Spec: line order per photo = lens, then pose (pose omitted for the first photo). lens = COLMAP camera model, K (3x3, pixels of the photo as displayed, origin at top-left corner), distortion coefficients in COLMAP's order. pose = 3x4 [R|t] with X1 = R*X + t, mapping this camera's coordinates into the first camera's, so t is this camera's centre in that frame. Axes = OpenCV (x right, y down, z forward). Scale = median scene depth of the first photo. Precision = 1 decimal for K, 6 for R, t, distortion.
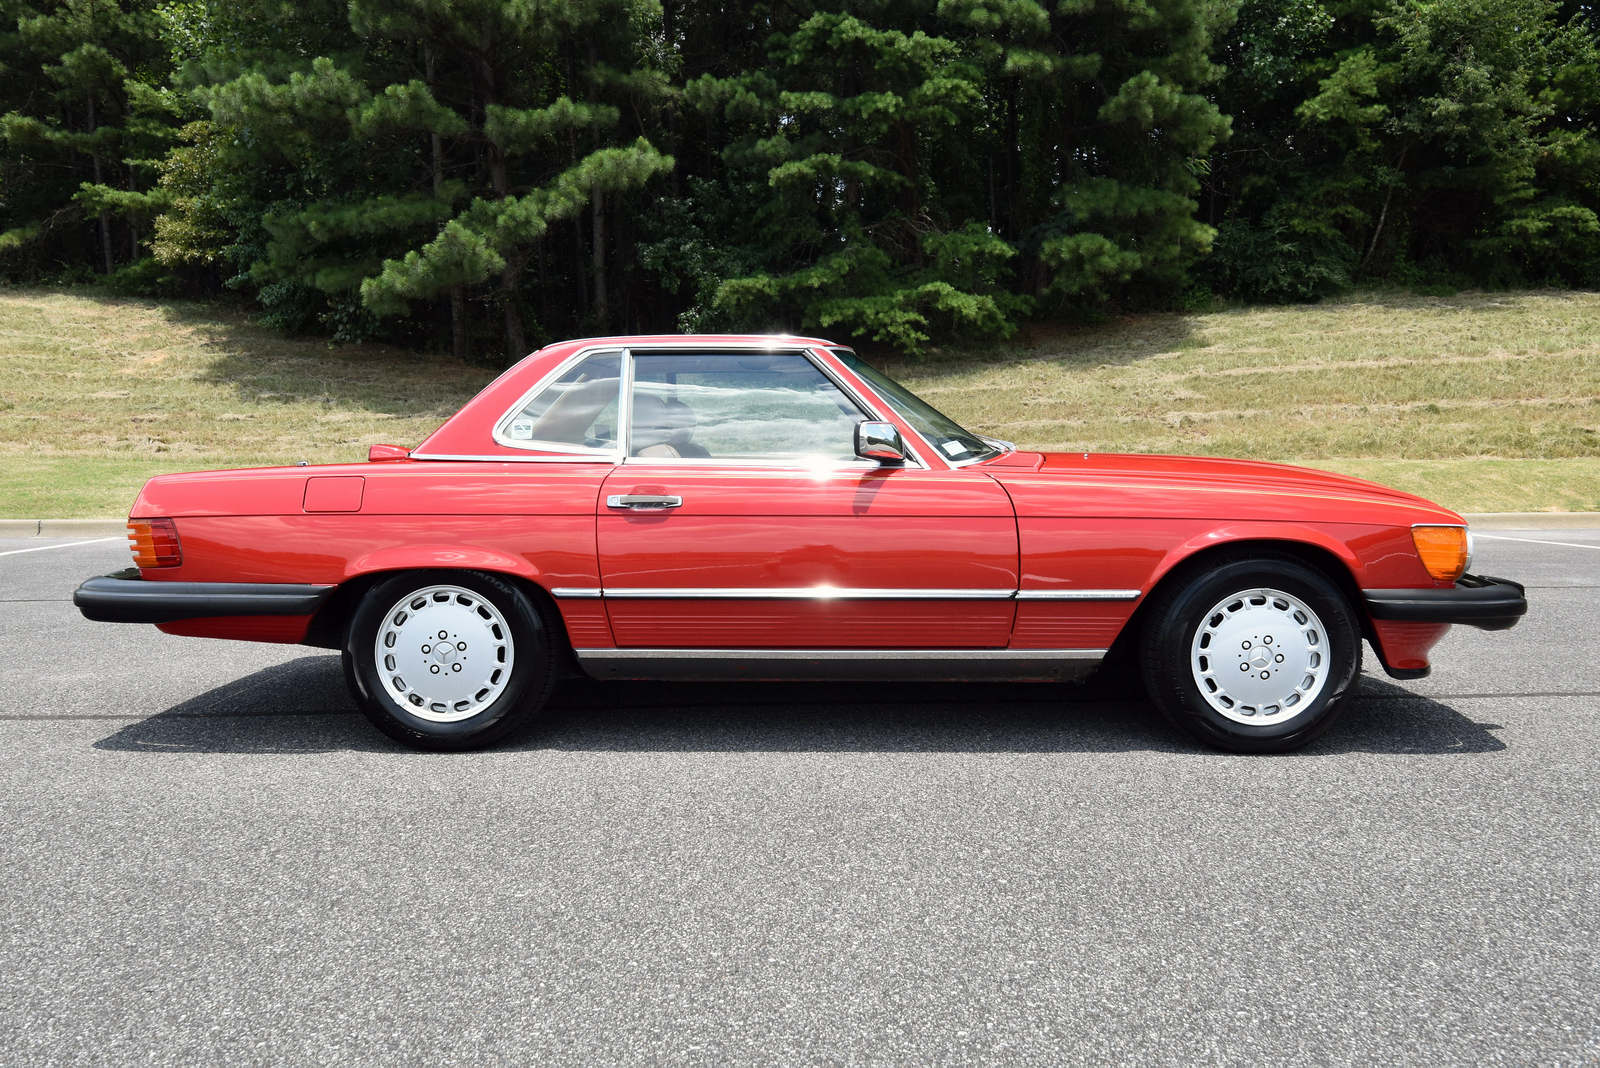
lens RADIAL K [[1195.0, 0, 813.9], [0, 1195.0, 504.6], [0, 0, 1]] dist [0.058306, -0.064119]
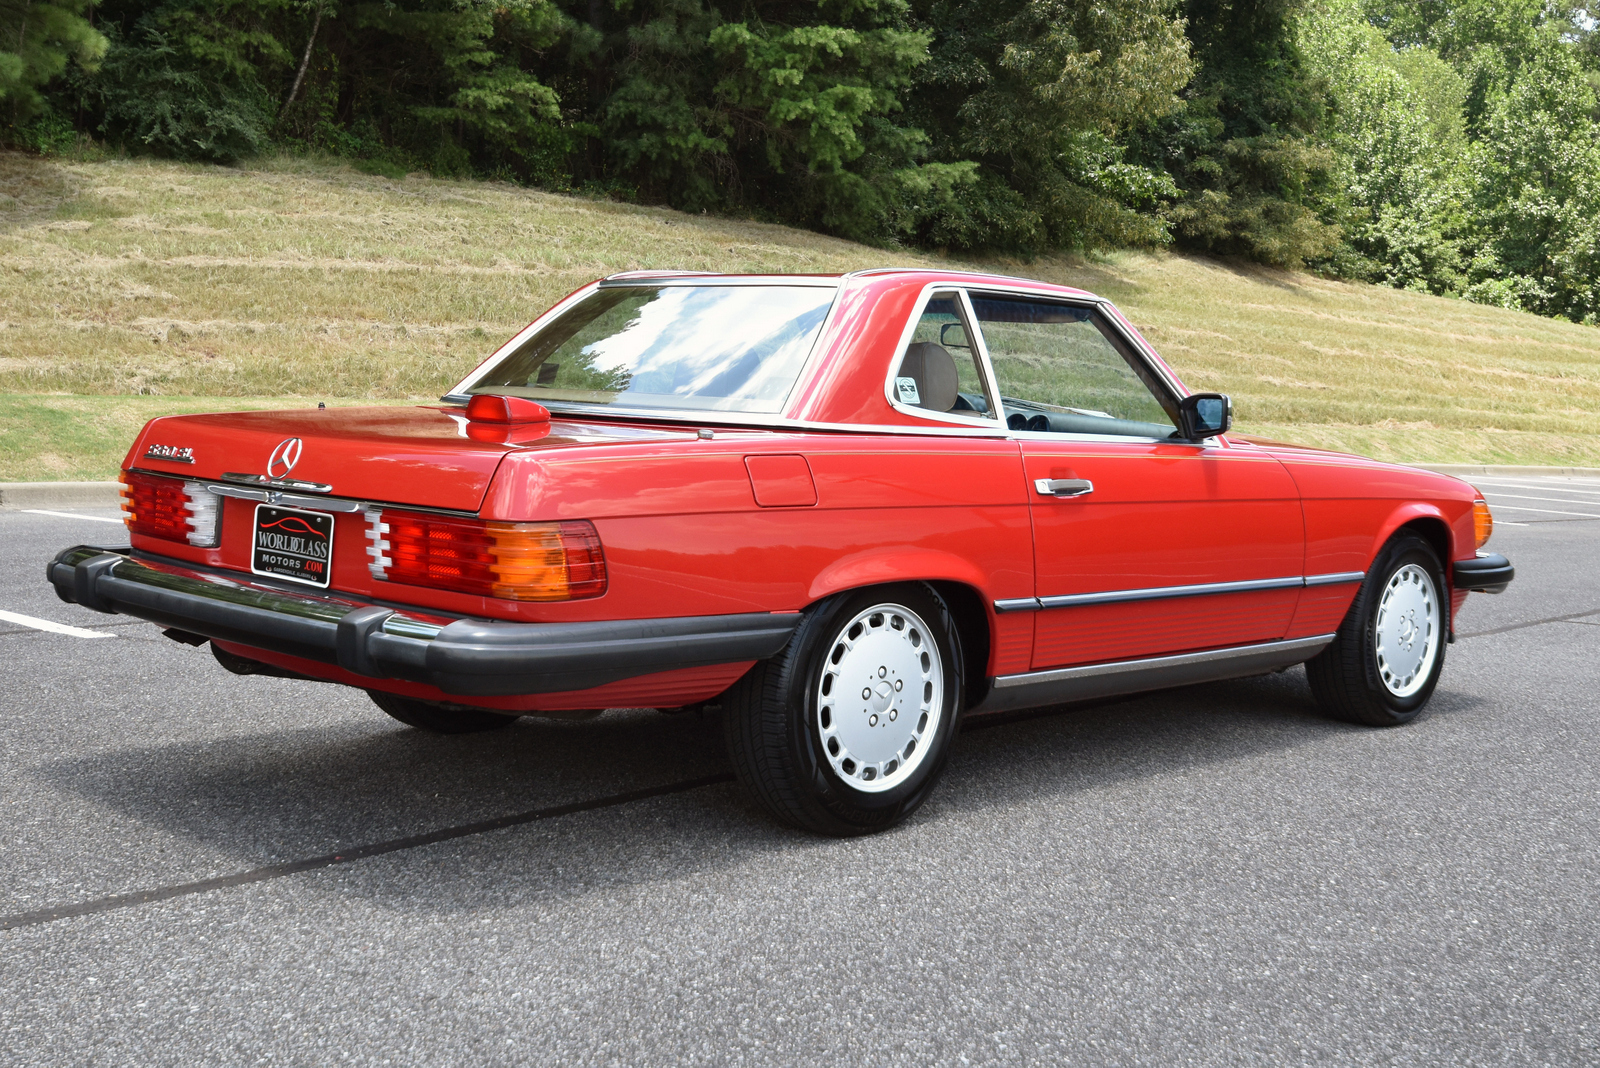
lens RADIAL K [[1802.7, 0, 800.0], [0, 1802.7, 534.0], [0, 0, 1]] dist [0.043158, -0.033648]
pose [[0.709193, -0.027305, 0.704485, -0.151032], [-0.004331, 0.999062, 0.043082, -0.002730], [-0.705001, -0.033605, 0.708410, 0.037475]]
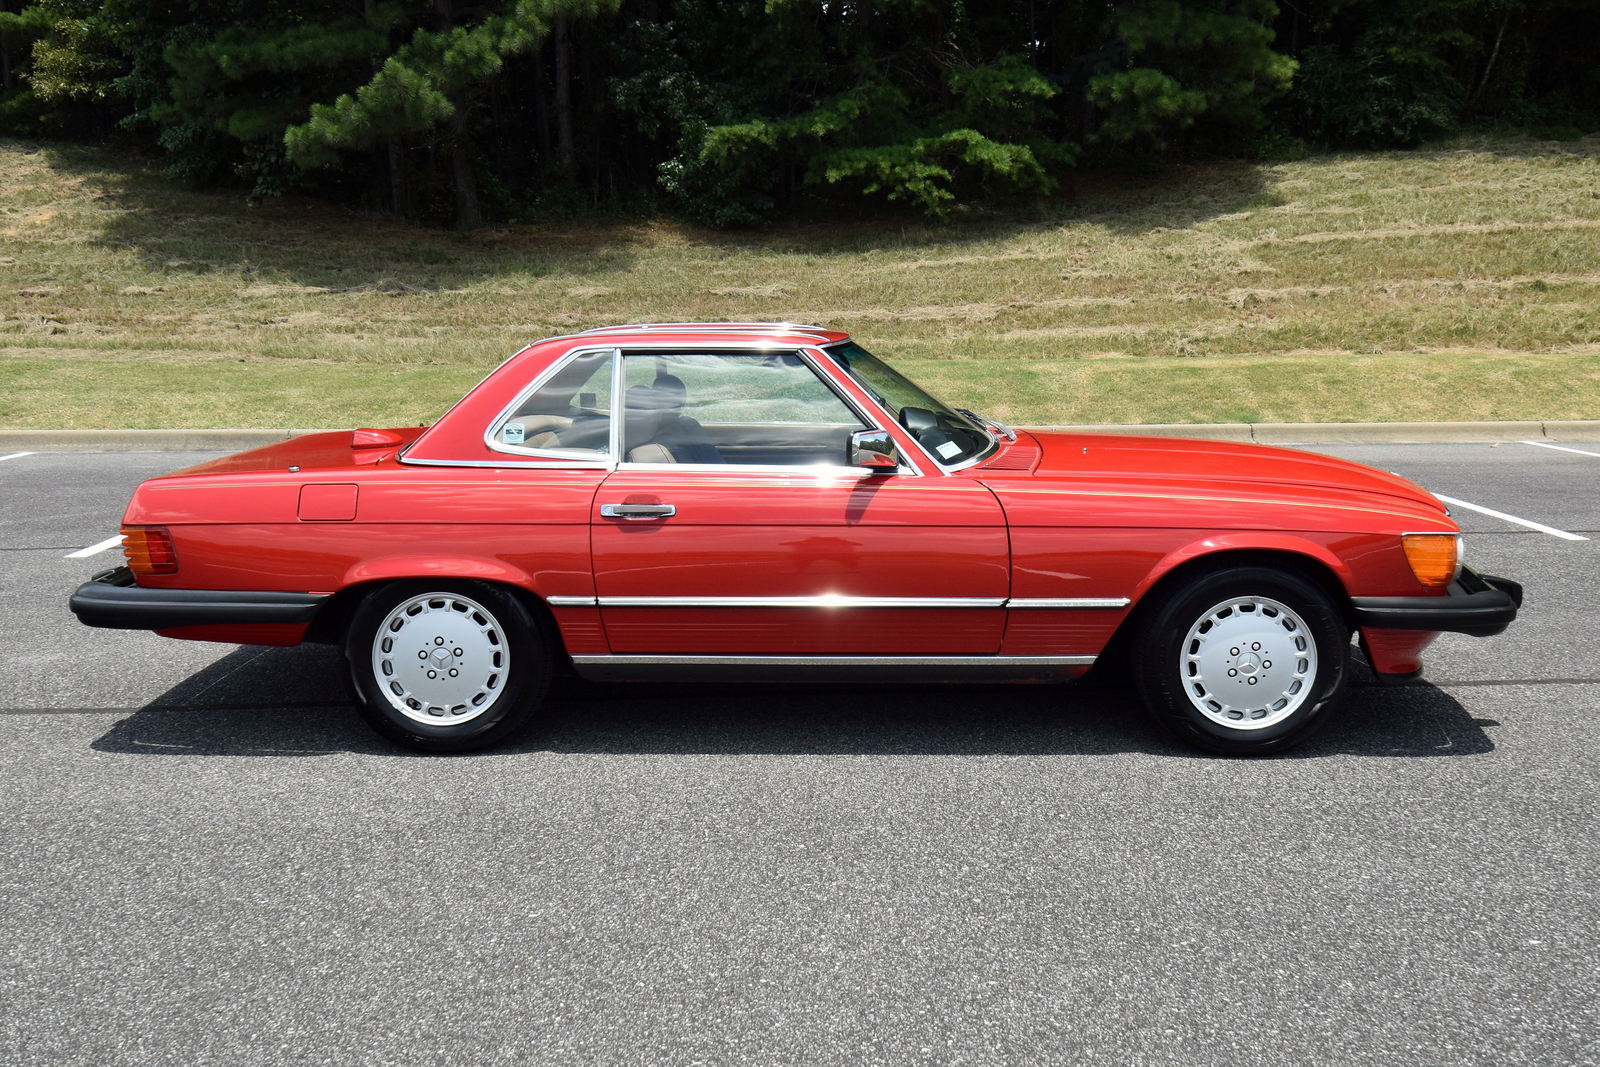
lens RADIAL K [[1415.8, 0, 821.1], [0, 1415.8, 475.9], [0, 0, 1]] dist [0.071697, -0.072985]
pose [[0.999999, 0.000973, 0.000897, 0.001478], [-0.001034, 0.997469, 0.071090, -0.015864], [-0.000825, -0.071091, 0.997470, -0.025259]]
